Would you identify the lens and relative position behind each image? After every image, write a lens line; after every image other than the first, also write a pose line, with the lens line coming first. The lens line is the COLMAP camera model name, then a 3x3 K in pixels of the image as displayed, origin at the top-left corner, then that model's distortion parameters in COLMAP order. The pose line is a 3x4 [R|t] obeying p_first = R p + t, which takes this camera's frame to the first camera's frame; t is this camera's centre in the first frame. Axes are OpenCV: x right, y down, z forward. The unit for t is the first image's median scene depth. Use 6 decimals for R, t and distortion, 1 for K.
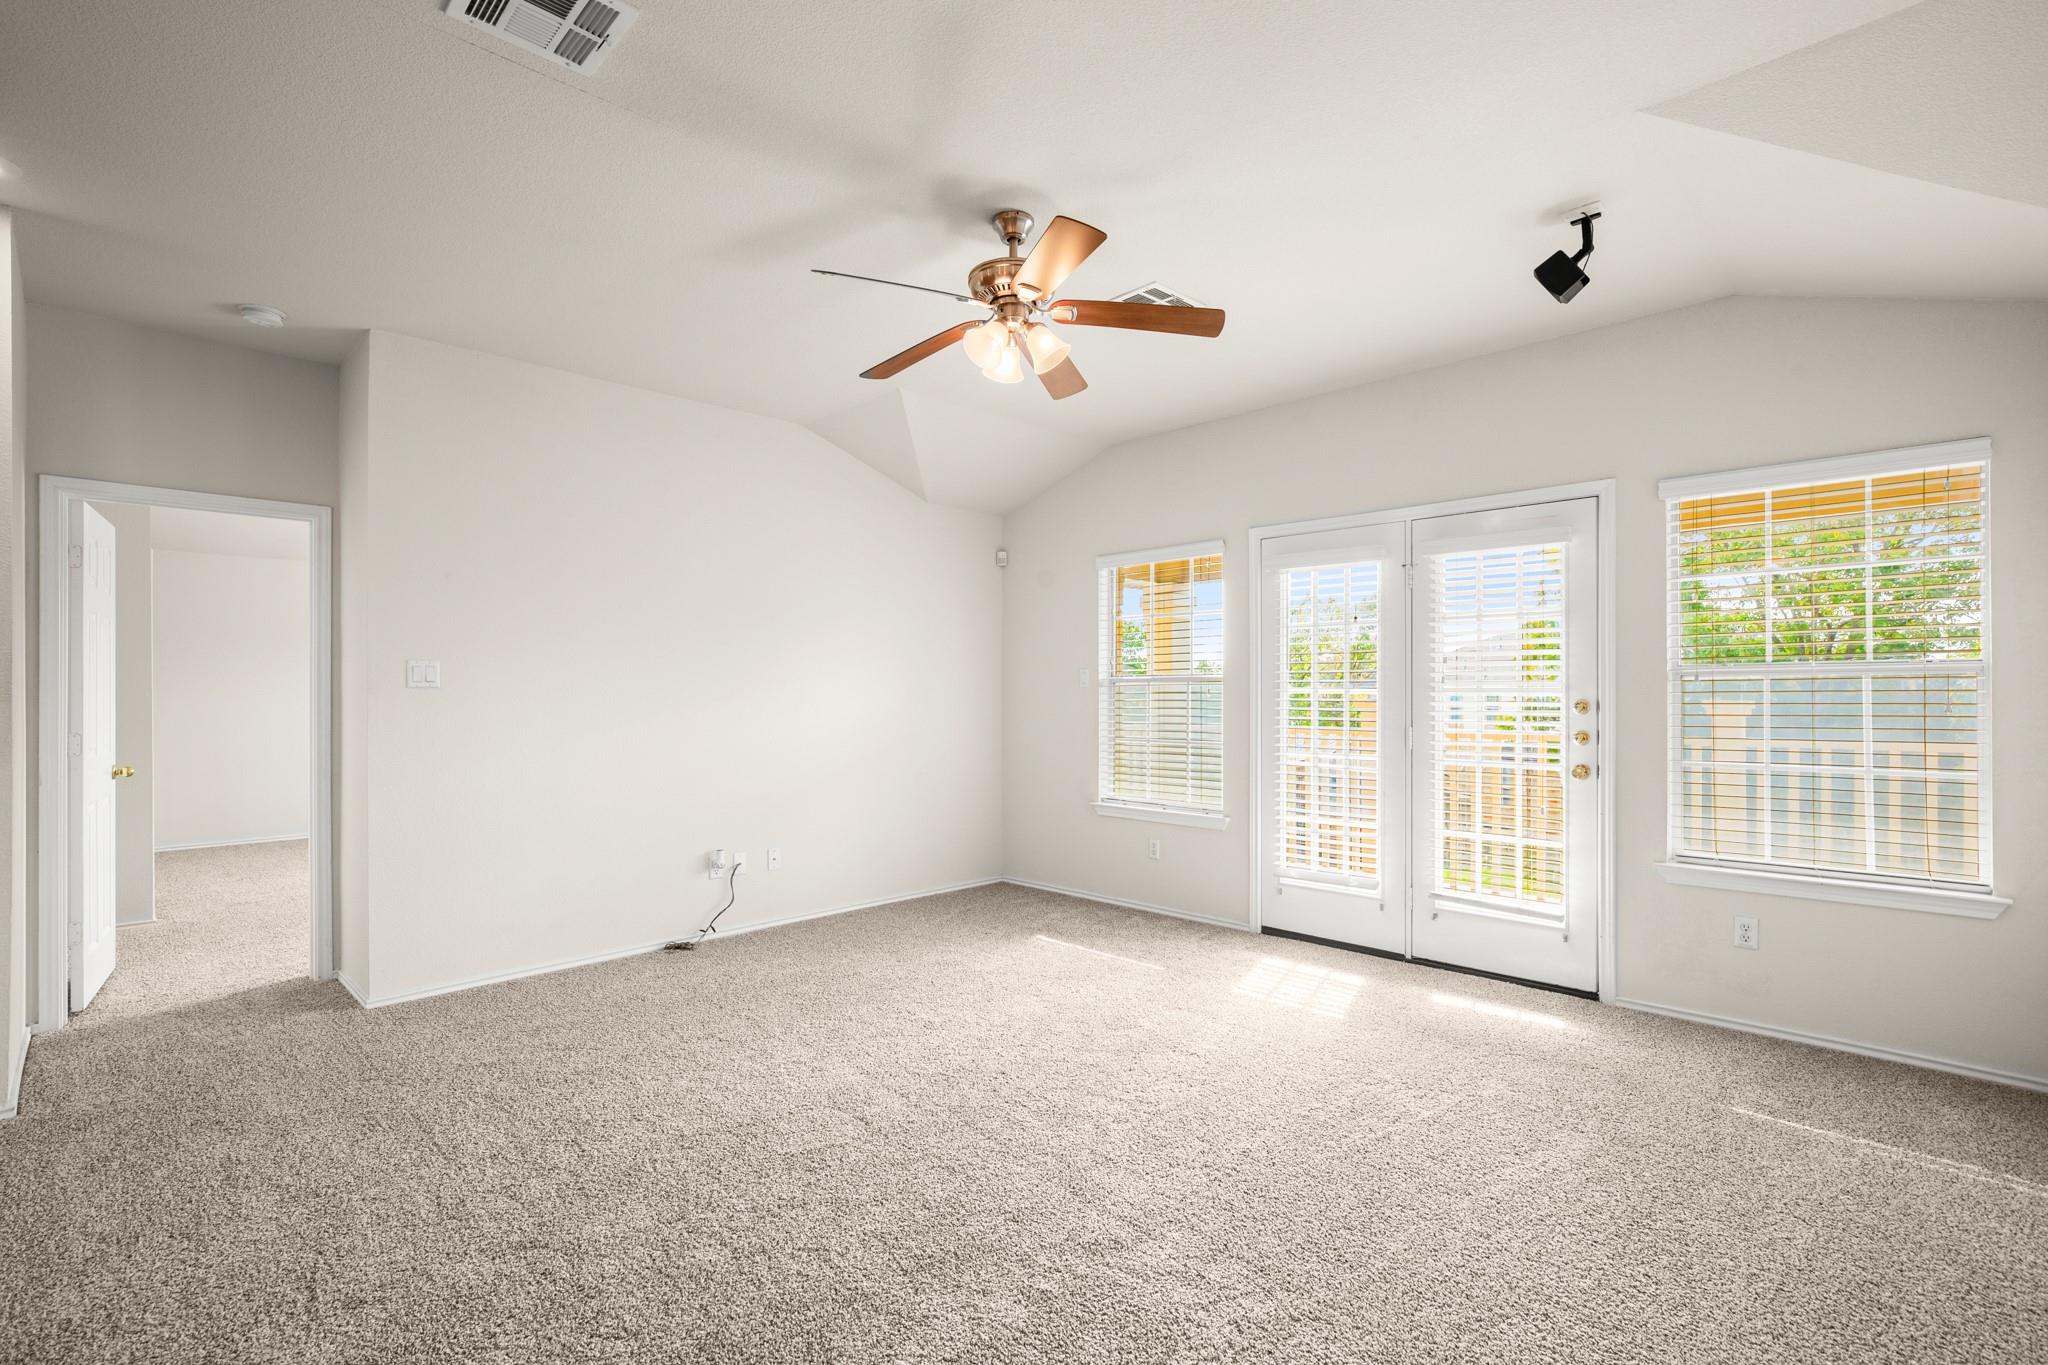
lens RADIAL K [[929.8, 0, 1033.5], [0, 929.8, 684.7], [0, 0, 1]] dist [-0.004337, -0.000019]
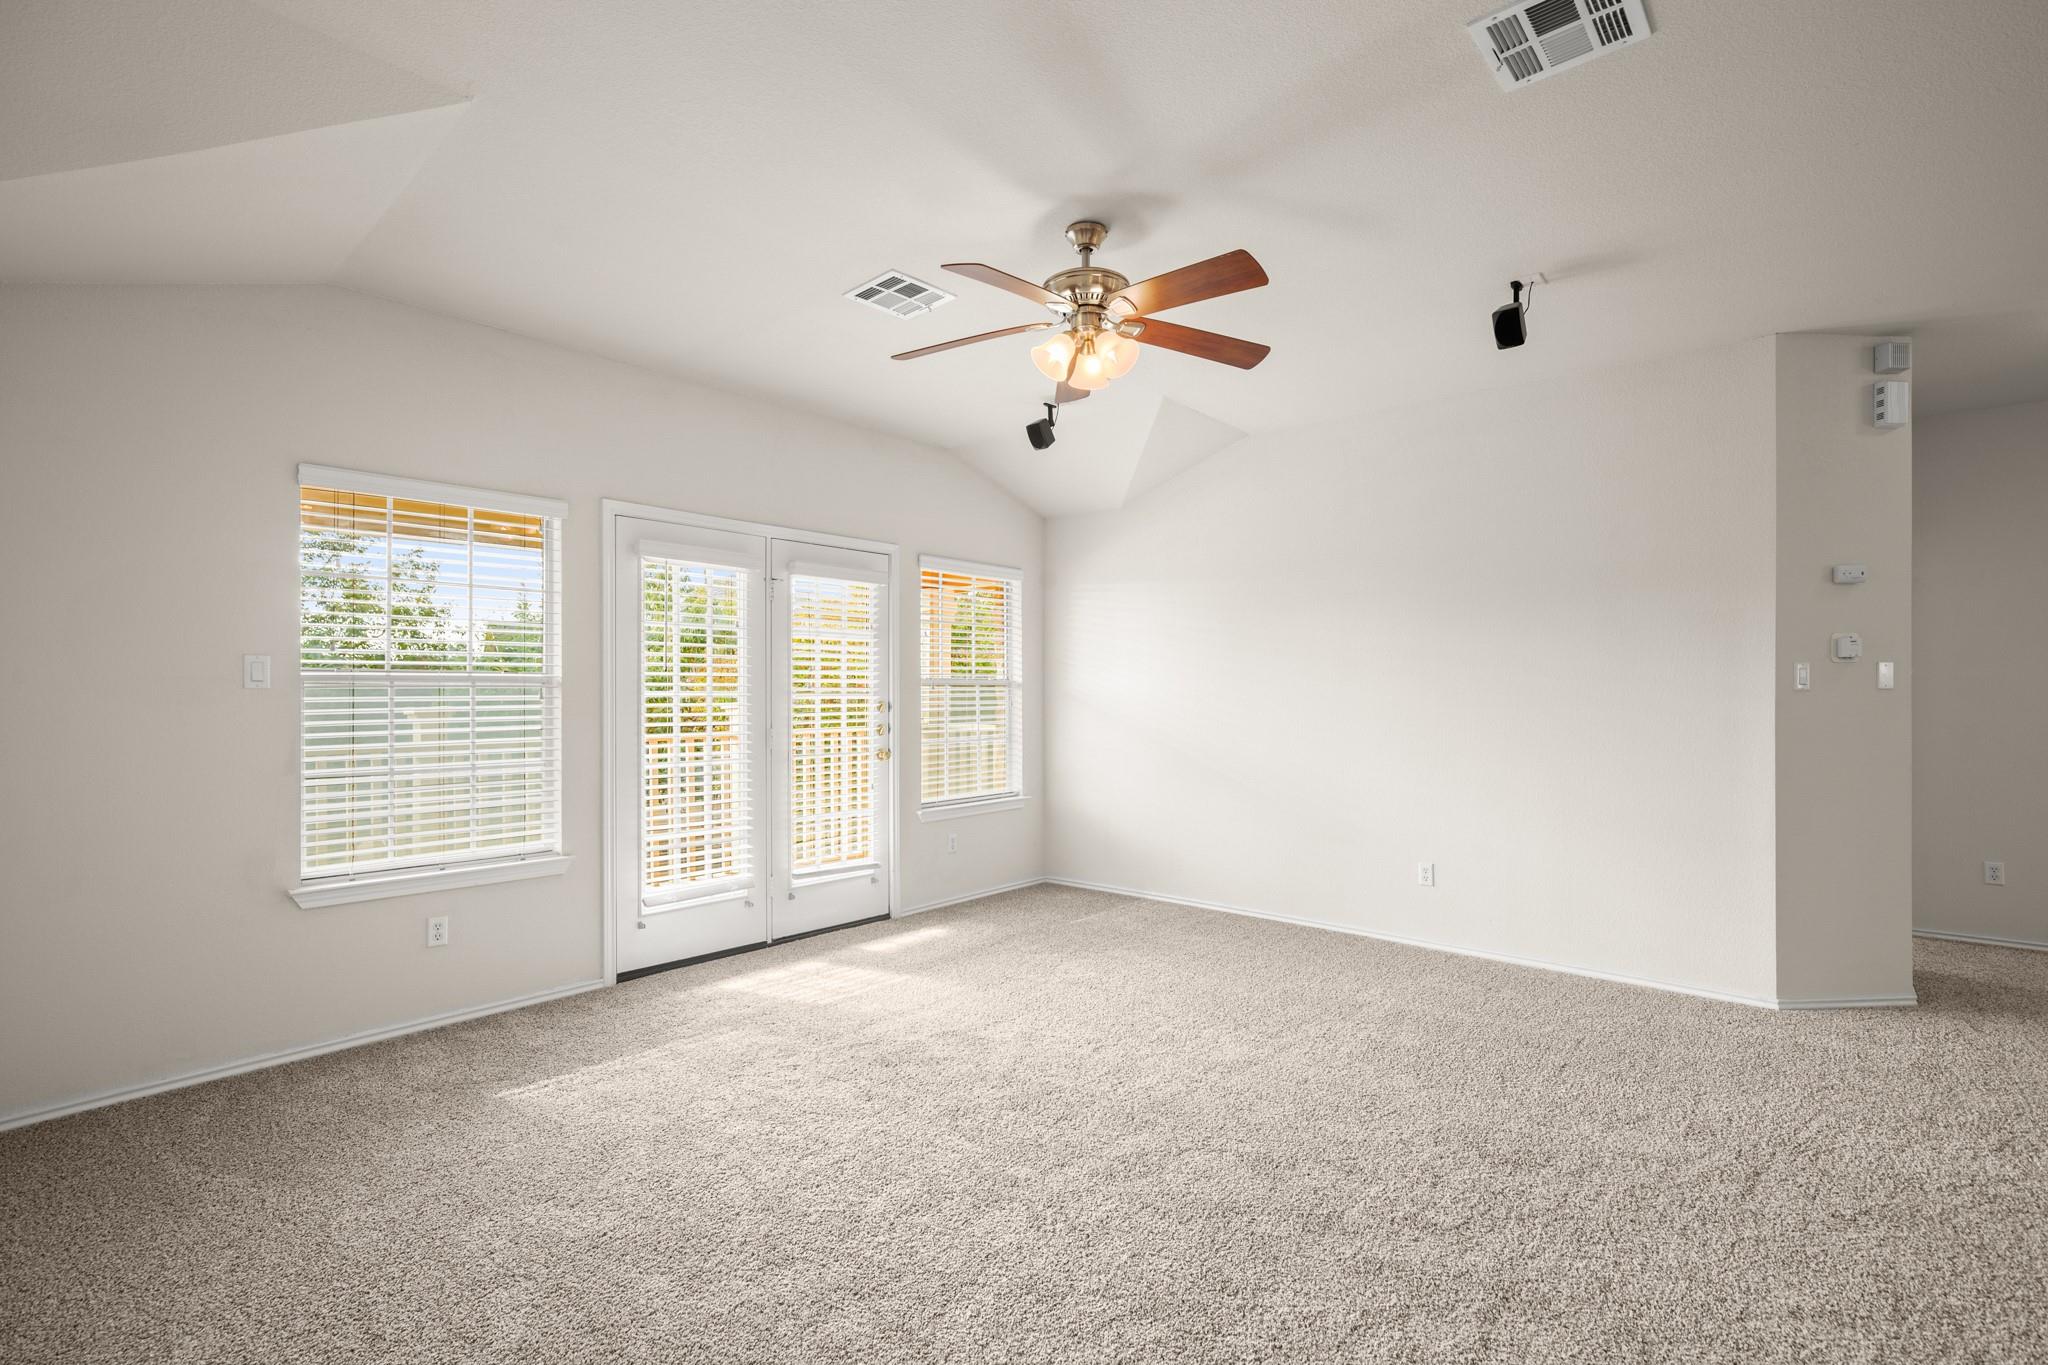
lens RADIAL K [[942.5, 0, 1035.6], [0, 942.5, 694.7], [0, 0, 1]] dist [-0.000634, -0.000337]
pose [[-0.058525, 0.001371, 0.998285, -0.791950], [-0.005645, 0.999983, -0.001704, 0.006343], [-0.998270, -0.005735, -0.058516, 0.844443]]
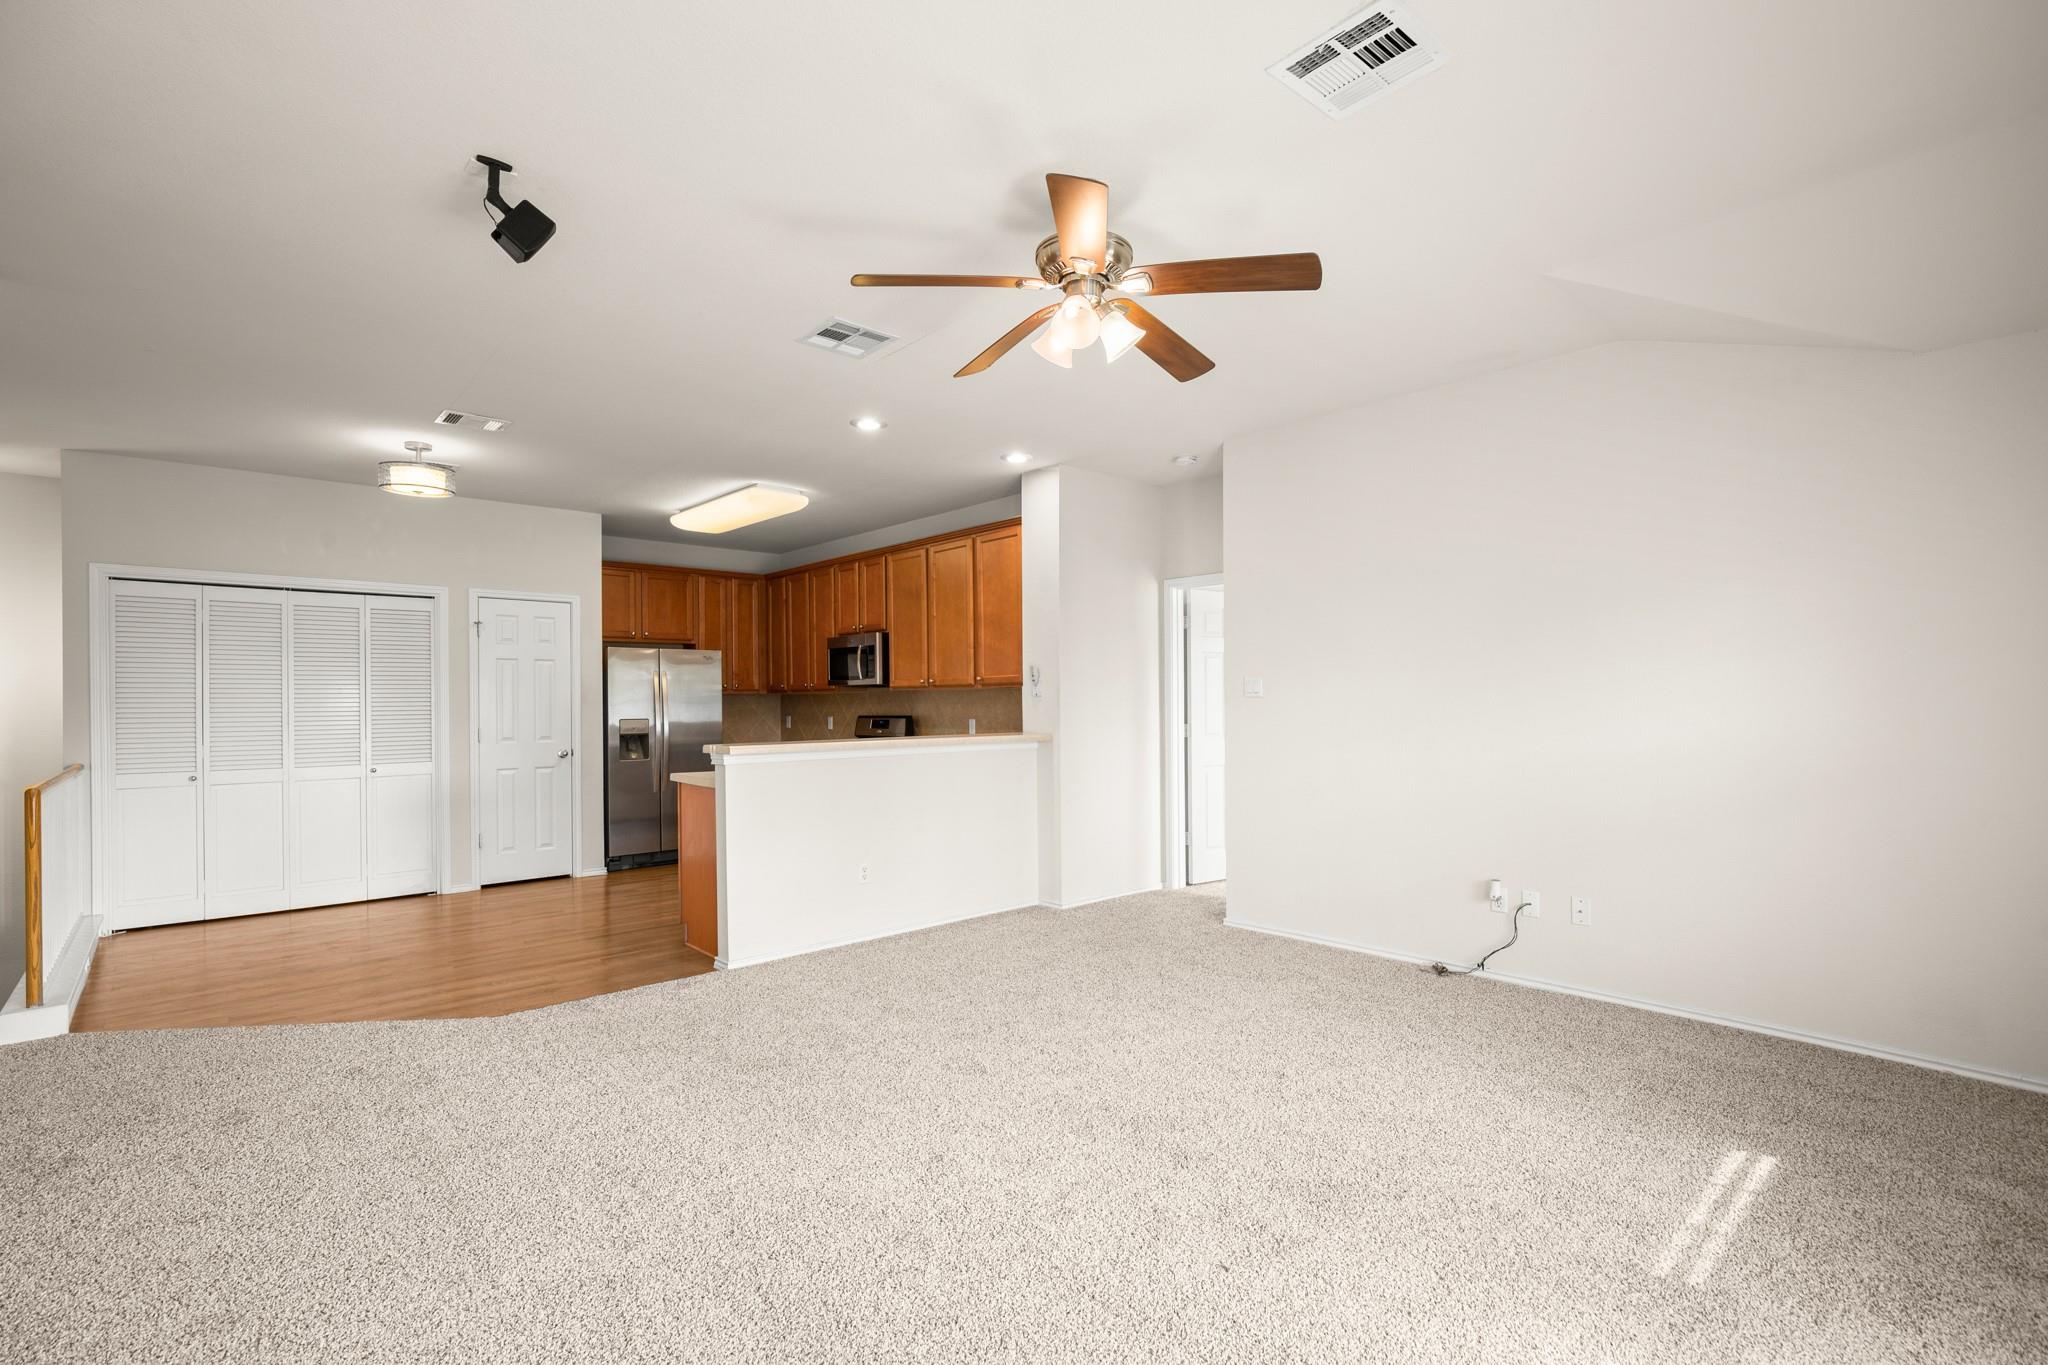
lens RADIAL K [[909.0, 0, 1021.2], [0, 909.0, 694.8], [0, 0, 1]] dist [-0.000451, -0.000024]
pose [[-0.035363, -0.001324, -0.999374, 0.755705], [0.012827, 0.999916, -0.001779, -0.005048], [0.999292, -0.012882, -0.035343, 0.810559]]
